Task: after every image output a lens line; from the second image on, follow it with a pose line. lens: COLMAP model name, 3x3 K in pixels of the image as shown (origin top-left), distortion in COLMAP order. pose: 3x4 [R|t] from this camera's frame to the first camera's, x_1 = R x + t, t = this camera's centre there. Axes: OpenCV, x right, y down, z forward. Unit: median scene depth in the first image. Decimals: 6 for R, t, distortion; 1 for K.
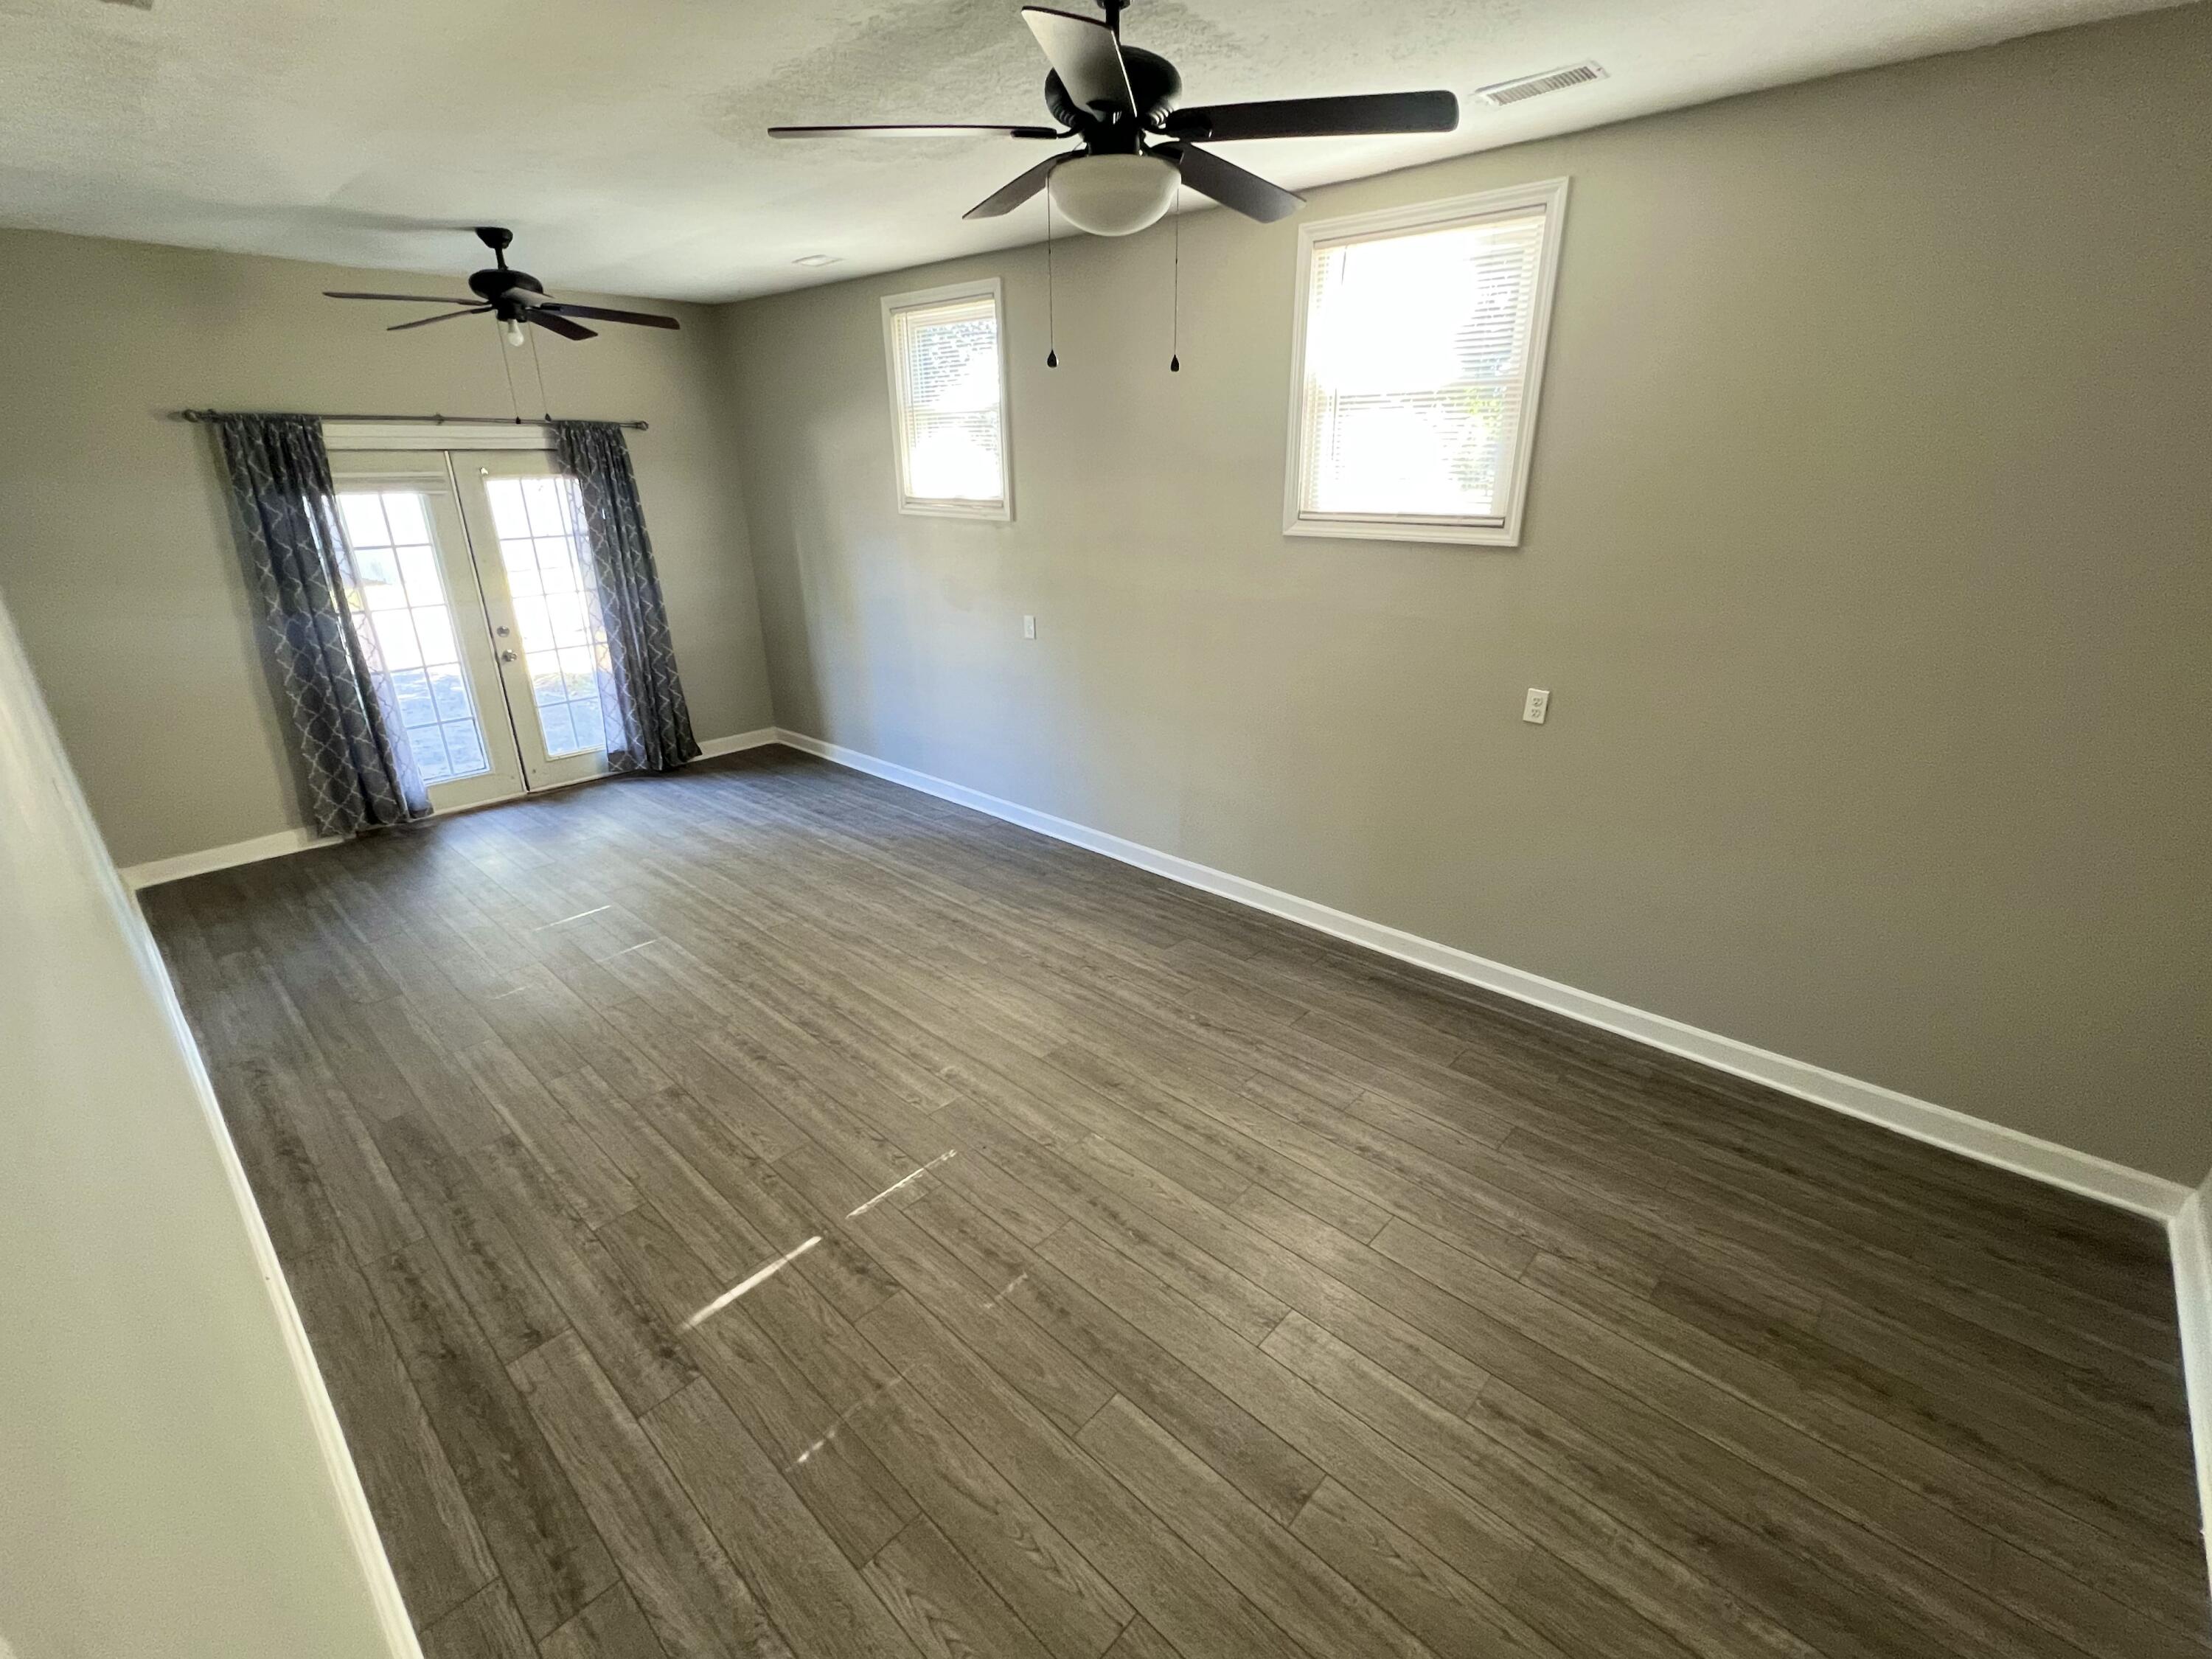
lens RADIAL K [[961.8, 0, 1103.4], [0, 961.8, 828.9], [0, 0, 1]] dist [-0.004632, 0.000366]
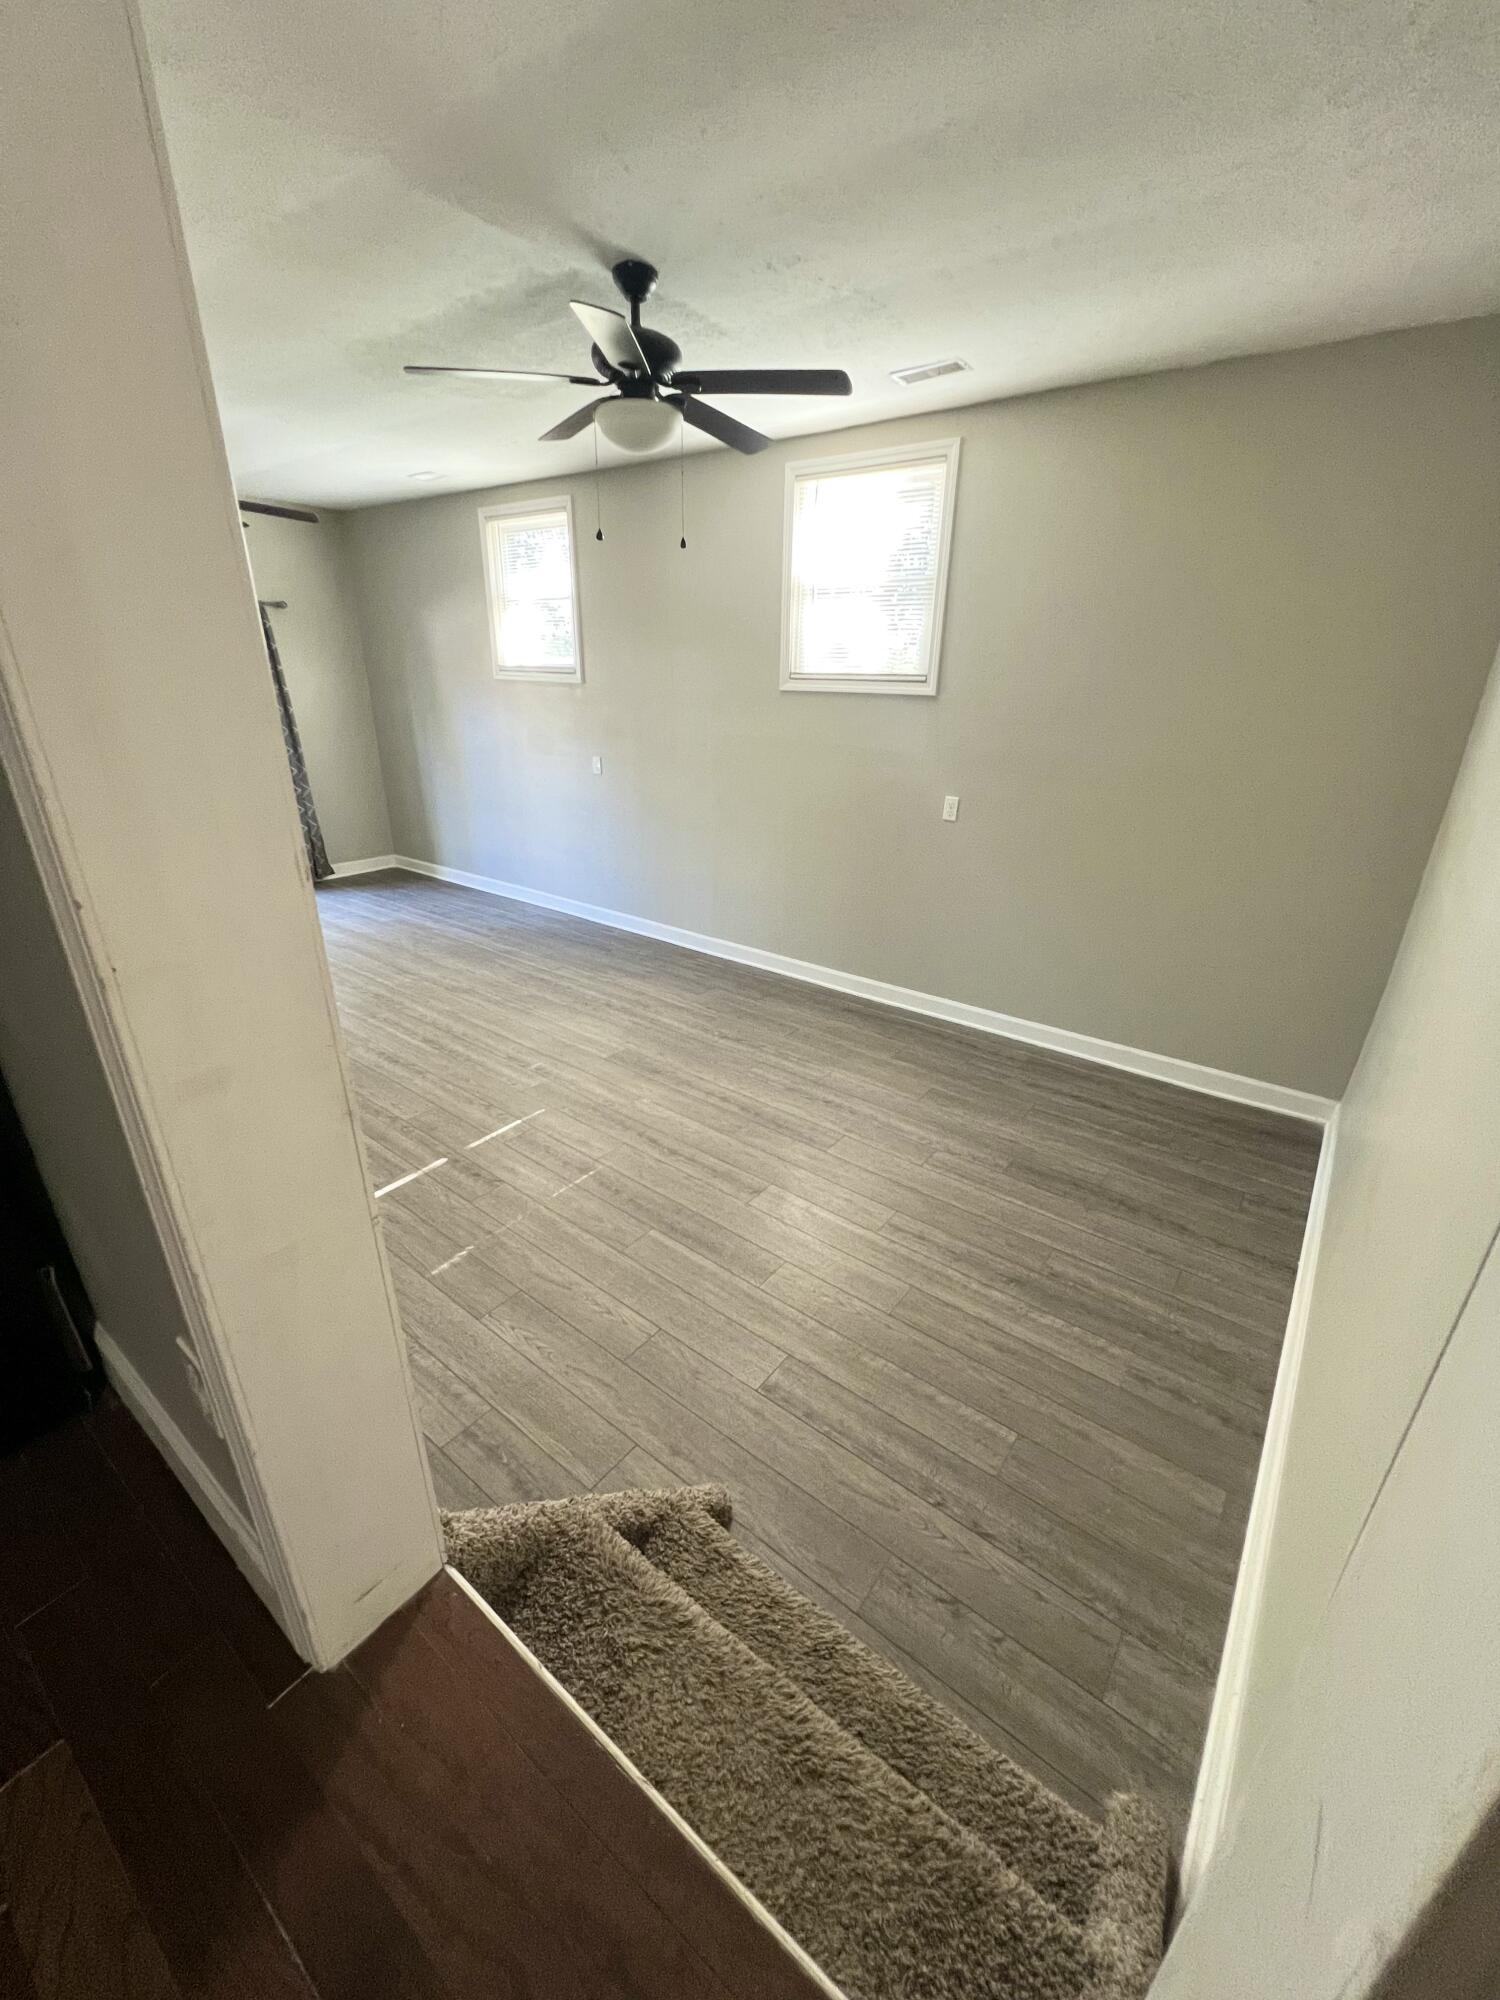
lens RADIAL K [[804.8, 0, 754.4], [0, 804.8, 997.7], [0, 0, 1]] dist [-0.008115, 0.000191]
pose [[0.994864, -0.011429, 0.100569, 0.039186], [0.009964, 0.999837, 0.015060, 0.159068], [-0.100724, -0.013980, 0.994816, -0.205105]]
